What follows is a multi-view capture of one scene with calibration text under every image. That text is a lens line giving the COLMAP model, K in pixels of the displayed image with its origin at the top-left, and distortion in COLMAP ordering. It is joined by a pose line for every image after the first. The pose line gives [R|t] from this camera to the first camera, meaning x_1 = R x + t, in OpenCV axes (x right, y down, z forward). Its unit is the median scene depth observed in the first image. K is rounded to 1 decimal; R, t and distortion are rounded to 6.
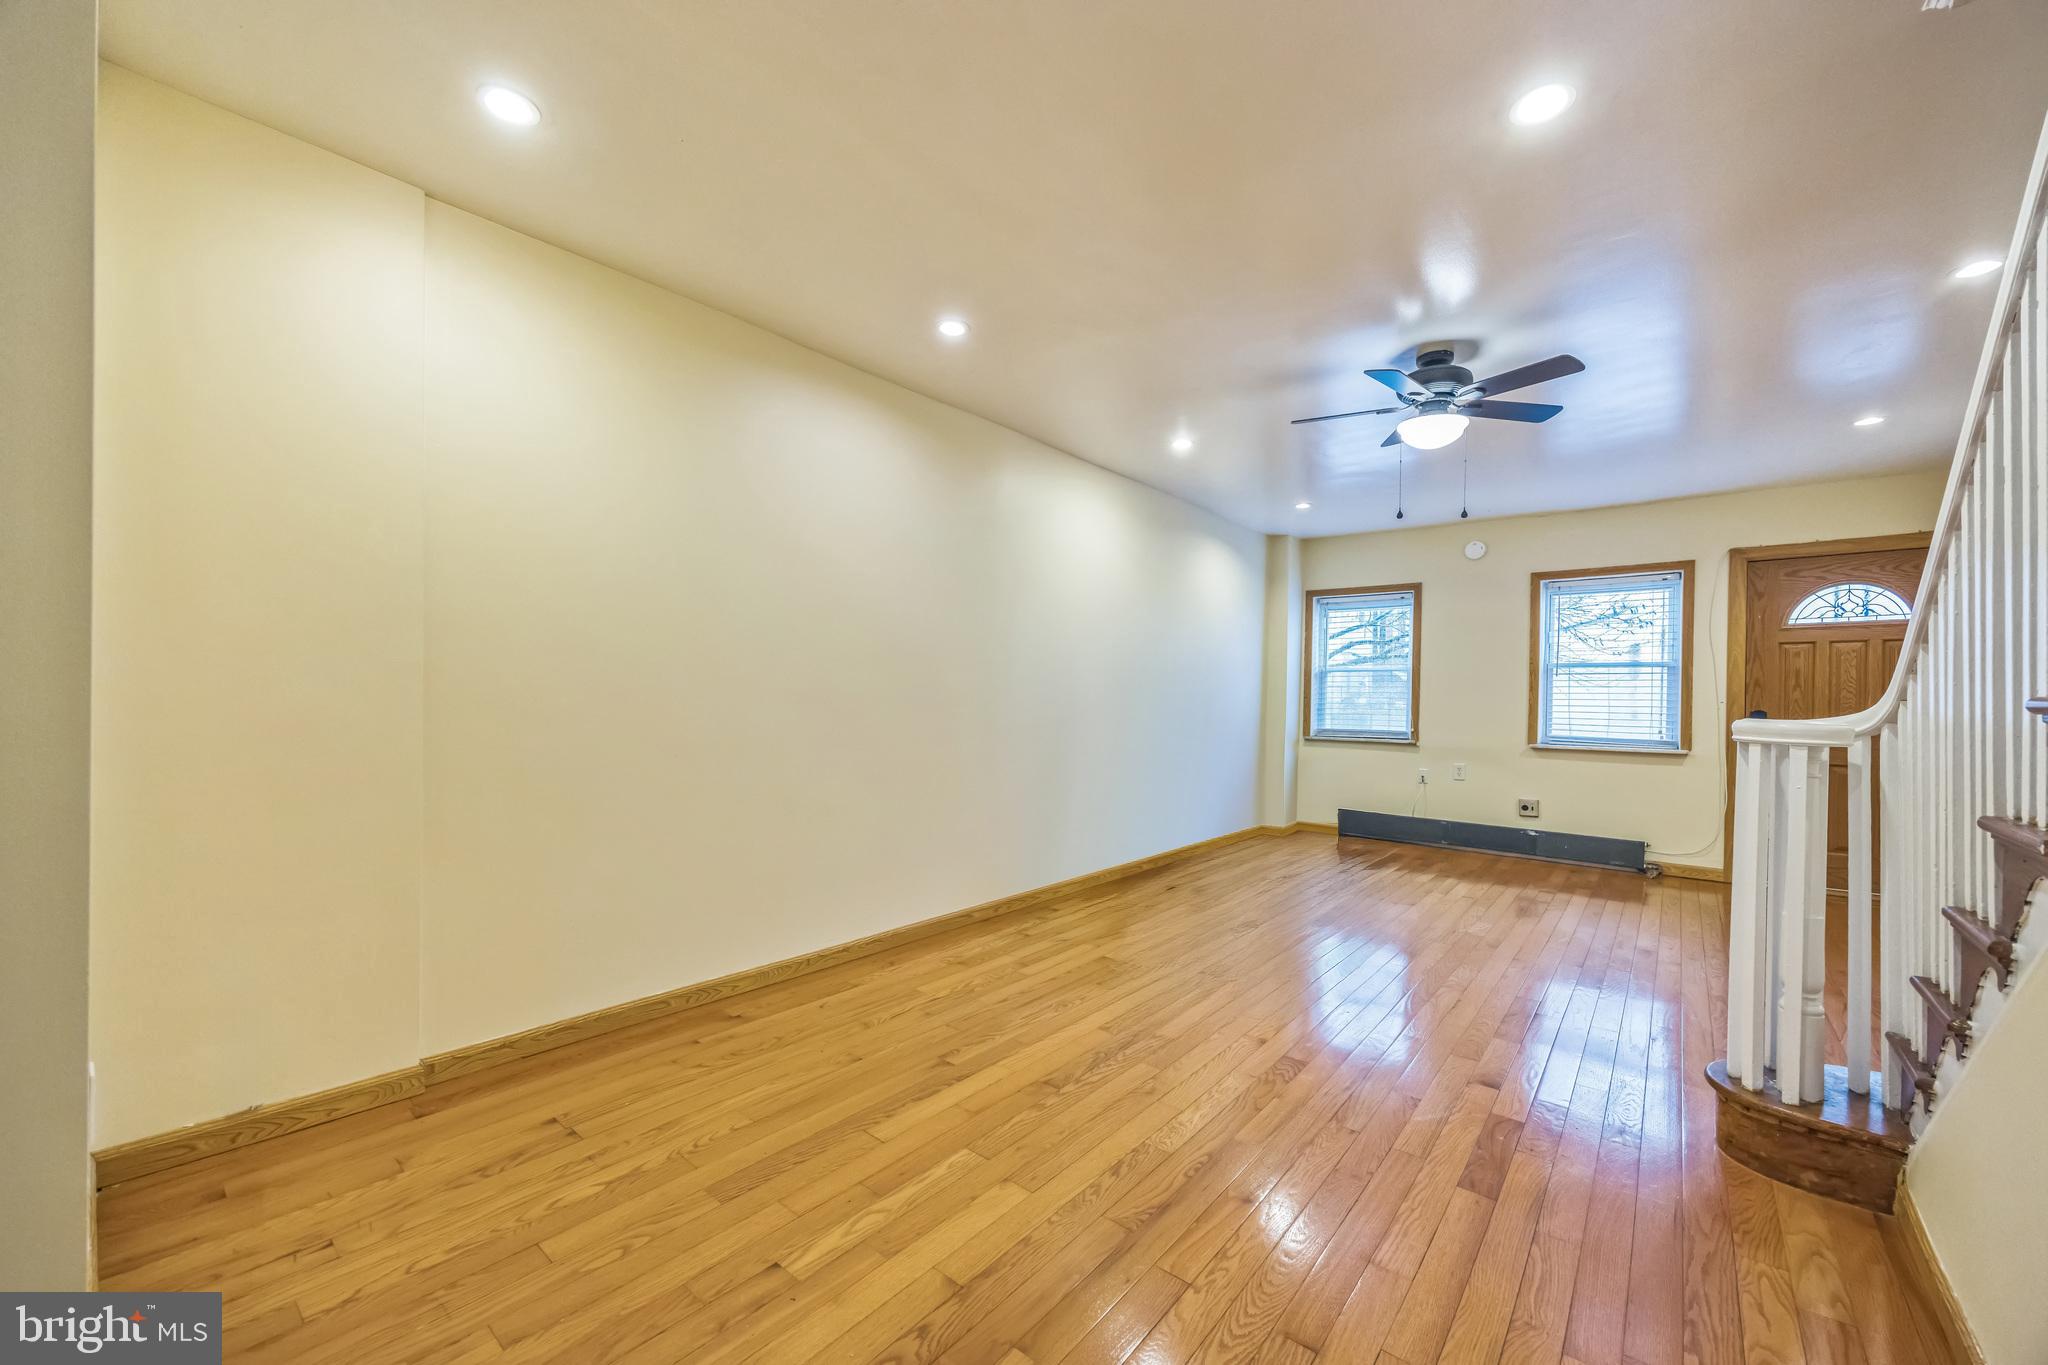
lens RADIAL K [[777.6, 0, 1017.1], [0, 777.6, 704.8], [0, 0, 1]] dist [-0.000995, -0.000274]
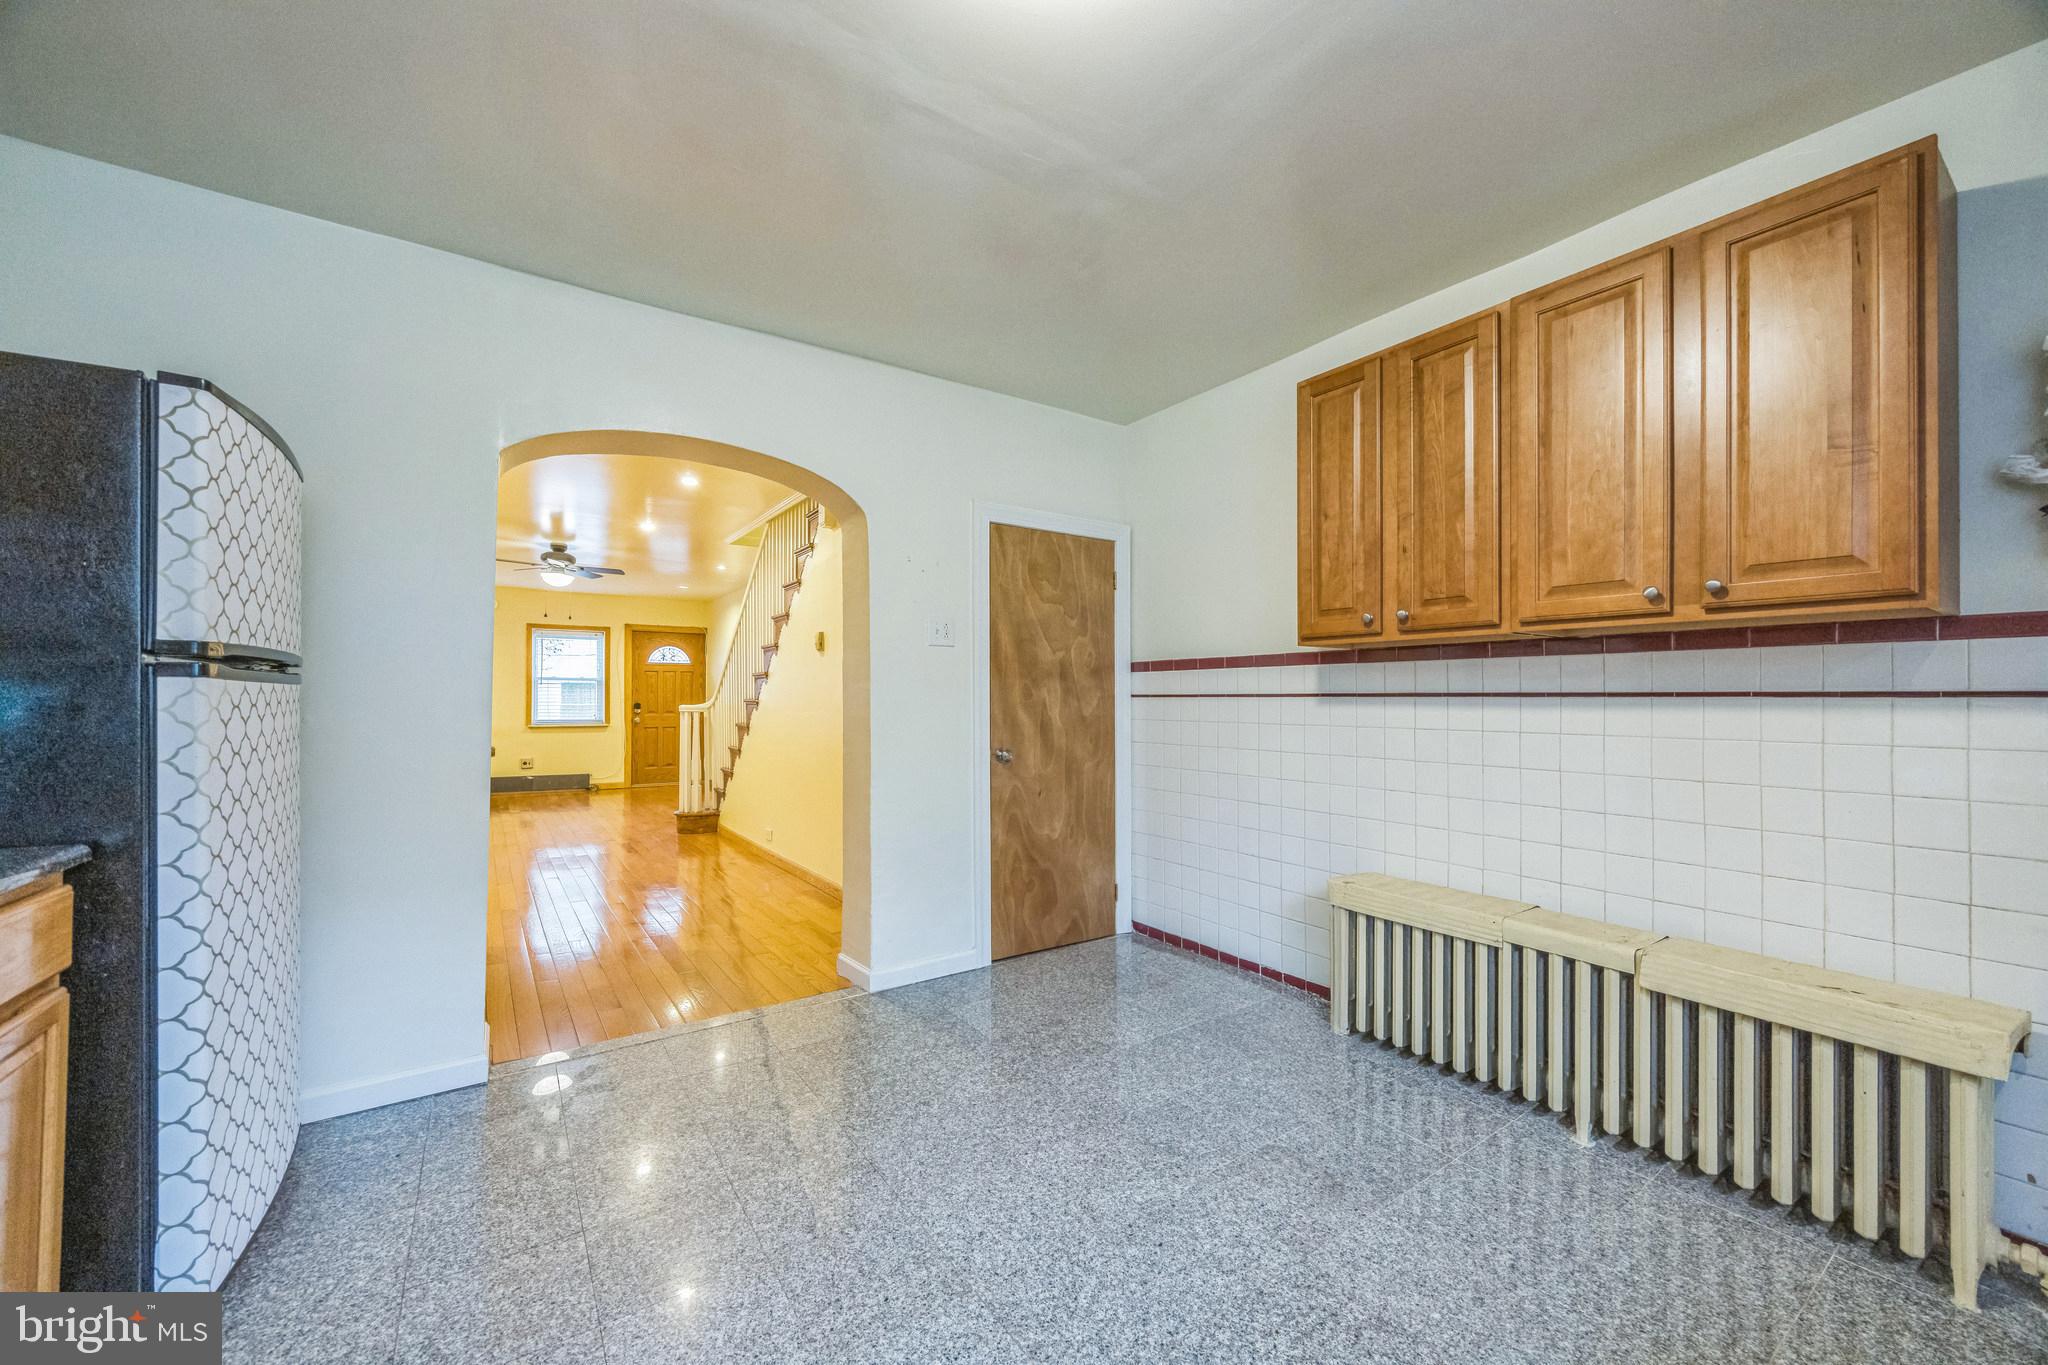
lens RADIAL K [[777.6, 0, 1015.1], [0, 777.6, 688.3], [0, 0, 1]] dist [-0.000995, -0.000274]
pose [[0.258408, 0.003668, 0.966029, -0.758750], [0.010067, 0.999928, -0.006489, -0.008012], [-0.965983, 0.011402, 0.258353, -0.493612]]
